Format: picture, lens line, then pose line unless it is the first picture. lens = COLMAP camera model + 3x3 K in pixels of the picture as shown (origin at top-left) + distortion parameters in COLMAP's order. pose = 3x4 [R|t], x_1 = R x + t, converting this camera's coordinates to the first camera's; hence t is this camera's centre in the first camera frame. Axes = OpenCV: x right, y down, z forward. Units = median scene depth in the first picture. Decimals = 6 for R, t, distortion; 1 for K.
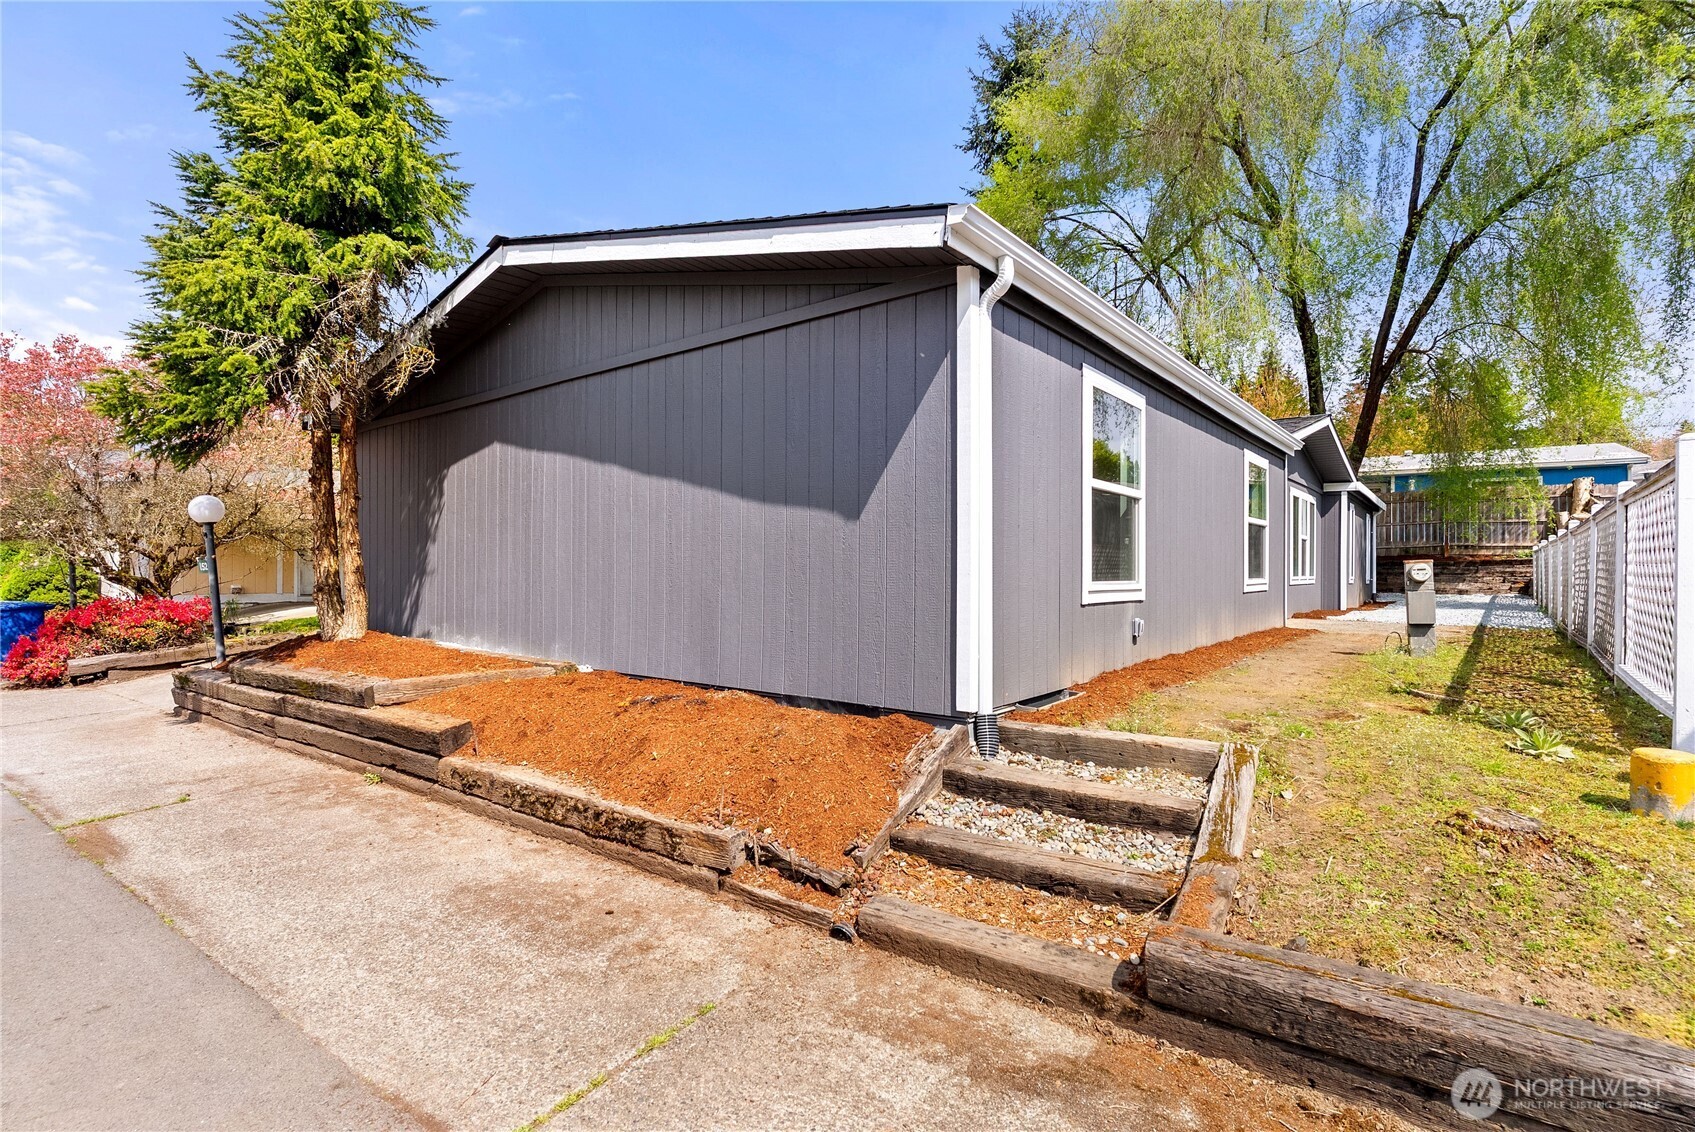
lens RADIAL K [[809.5, 0, 847.5], [0, 809.5, 566.0], [0, 0, 1]] dist [0.006812, 0.000156]
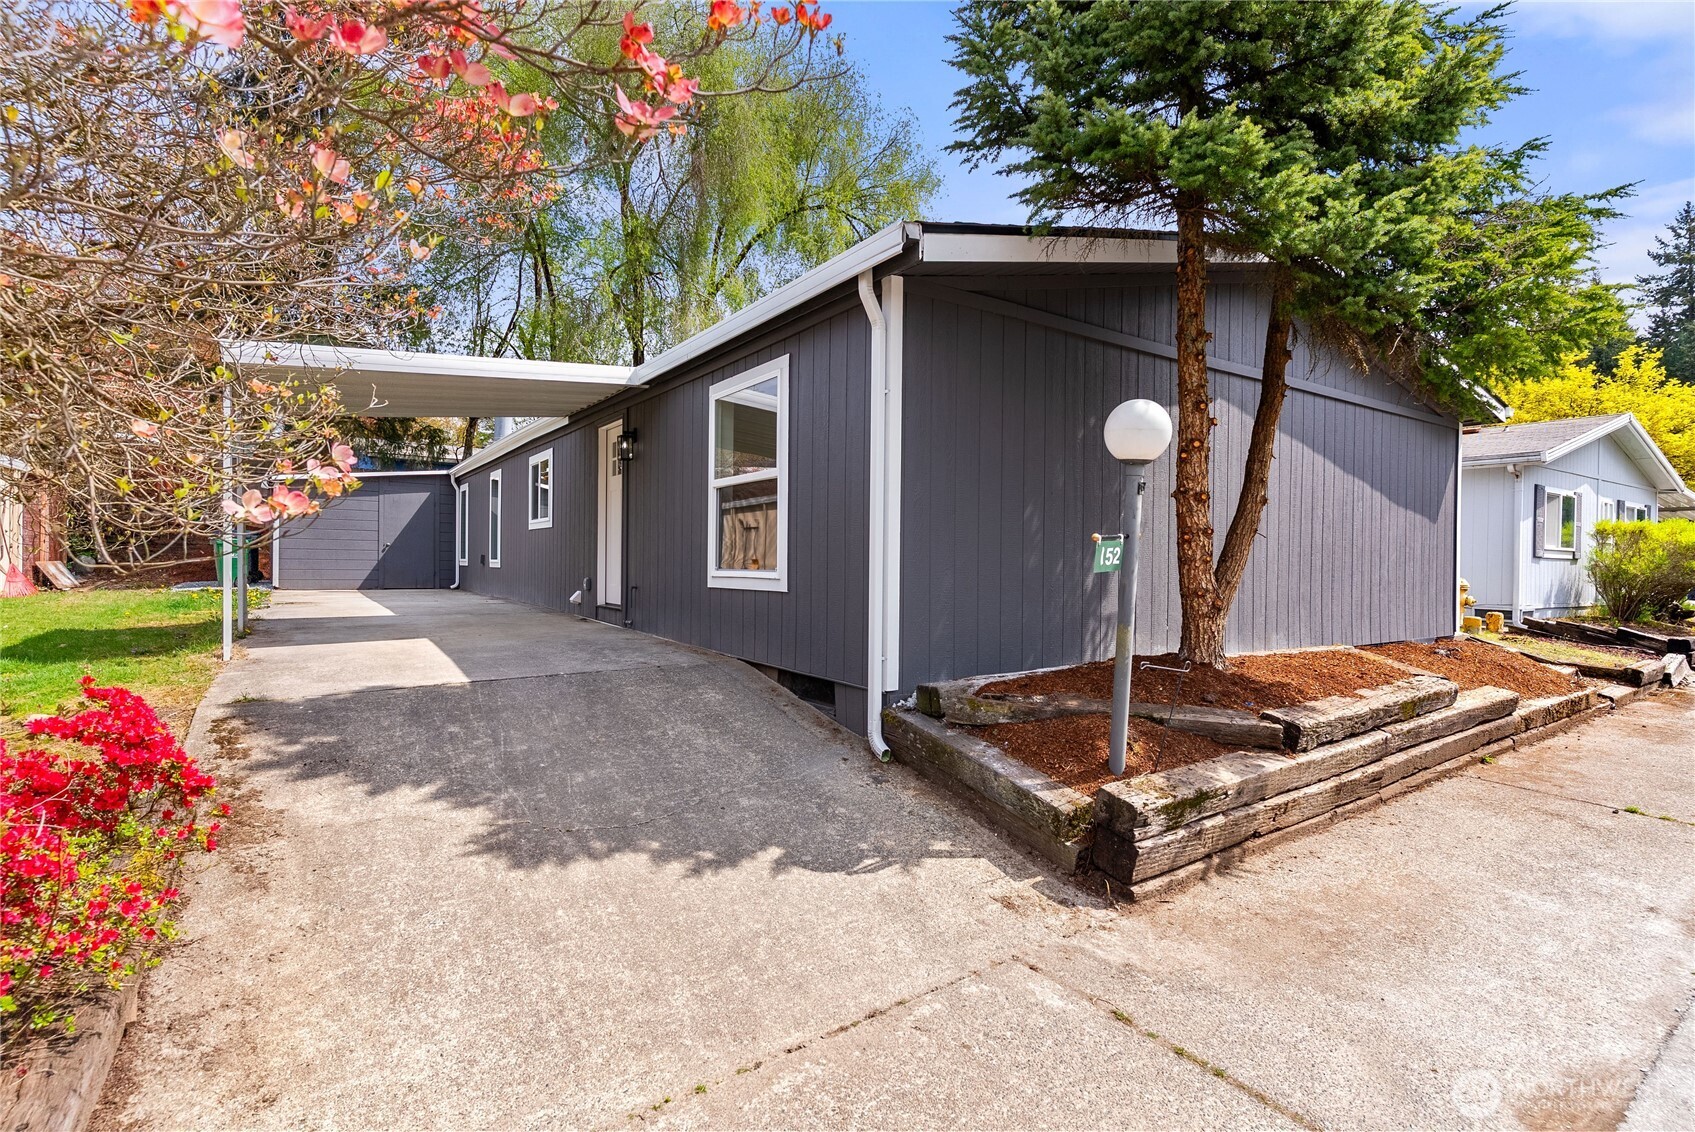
lens RADIAL K [[809.5, 0, 847.5], [0, 809.5, 566.0], [0, 0, 1]] dist [0.006812, 0.000156]
pose [[0.297874, -0.006047, 0.954586, -1.769682], [-0.013672, 0.999850, 0.010600, 0.004067], [-0.954507, -0.016209, 0.297747, 1.416138]]
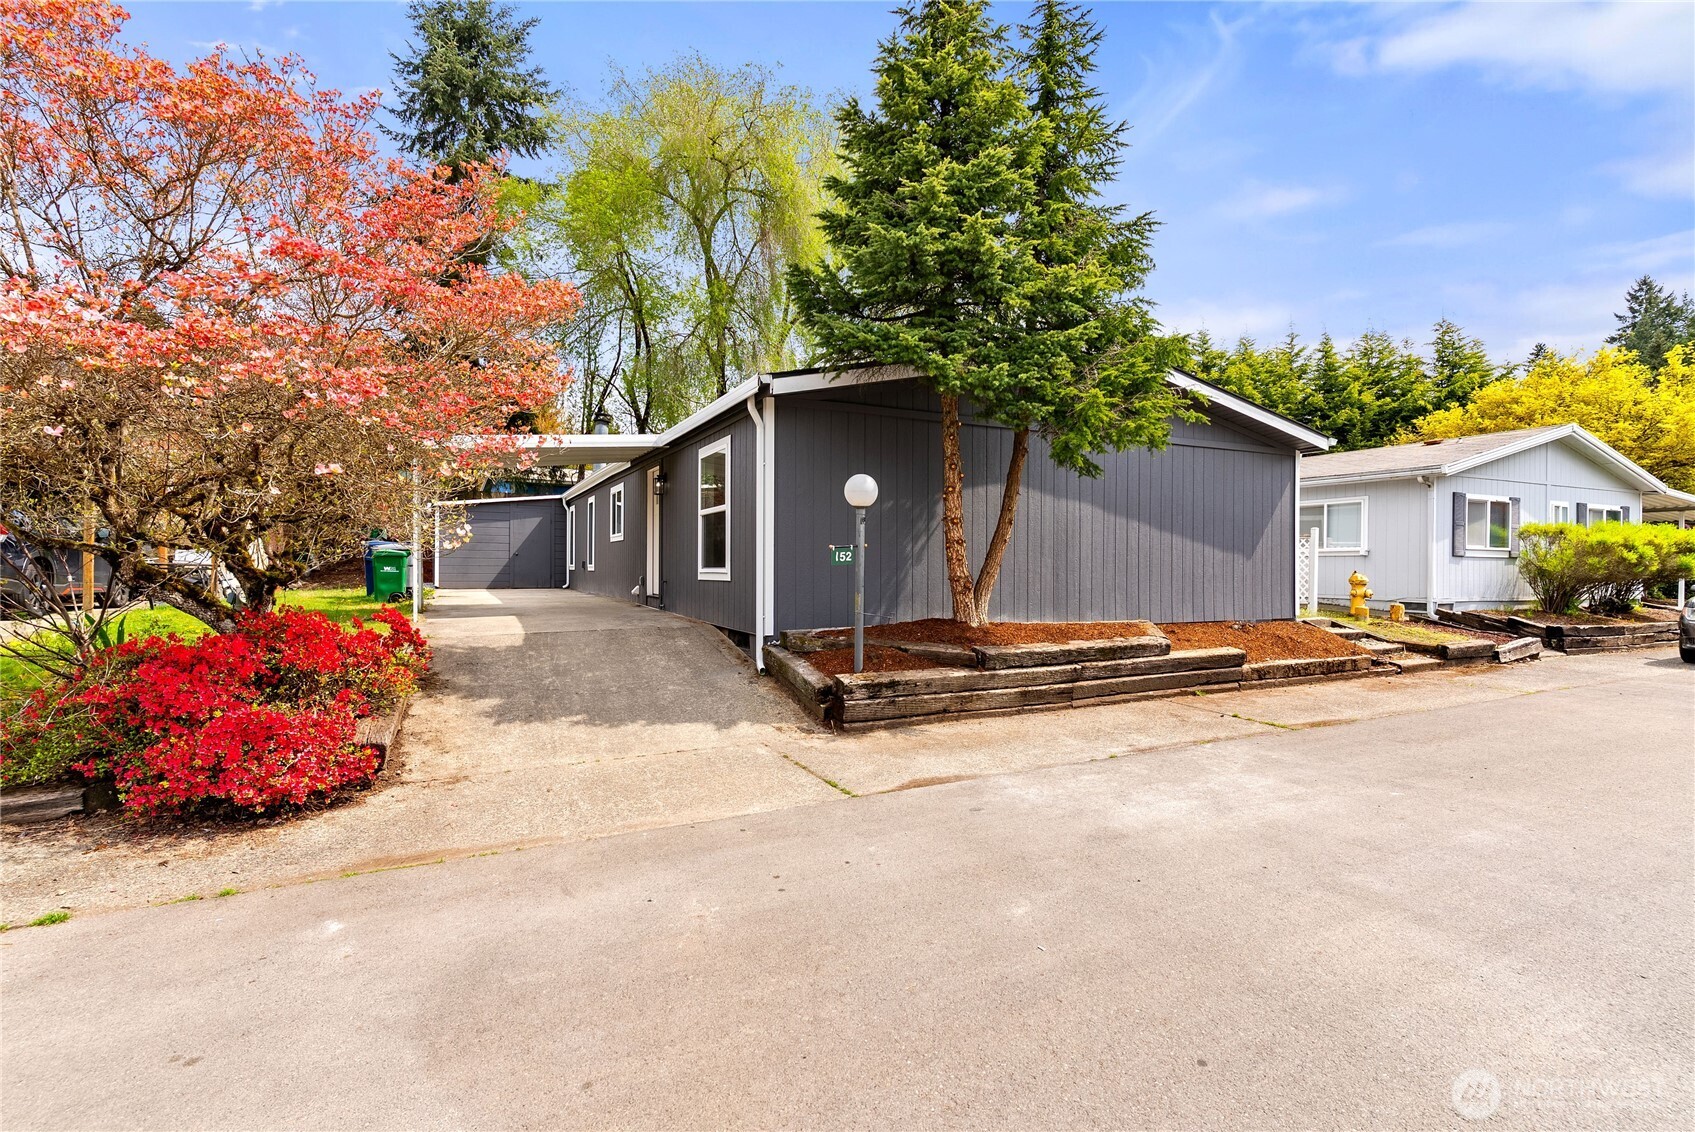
lens RADIAL K [[809.5, 0, 847.5], [0, 809.5, 566.0], [0, 0, 1]] dist [0.006812, 0.000156]
pose [[0.428556, -0.001558, 0.903514, -2.192208], [-0.006372, 0.999968, 0.004747, 0.008549], [-0.903493, -0.007791, 0.428533, 0.893015]]
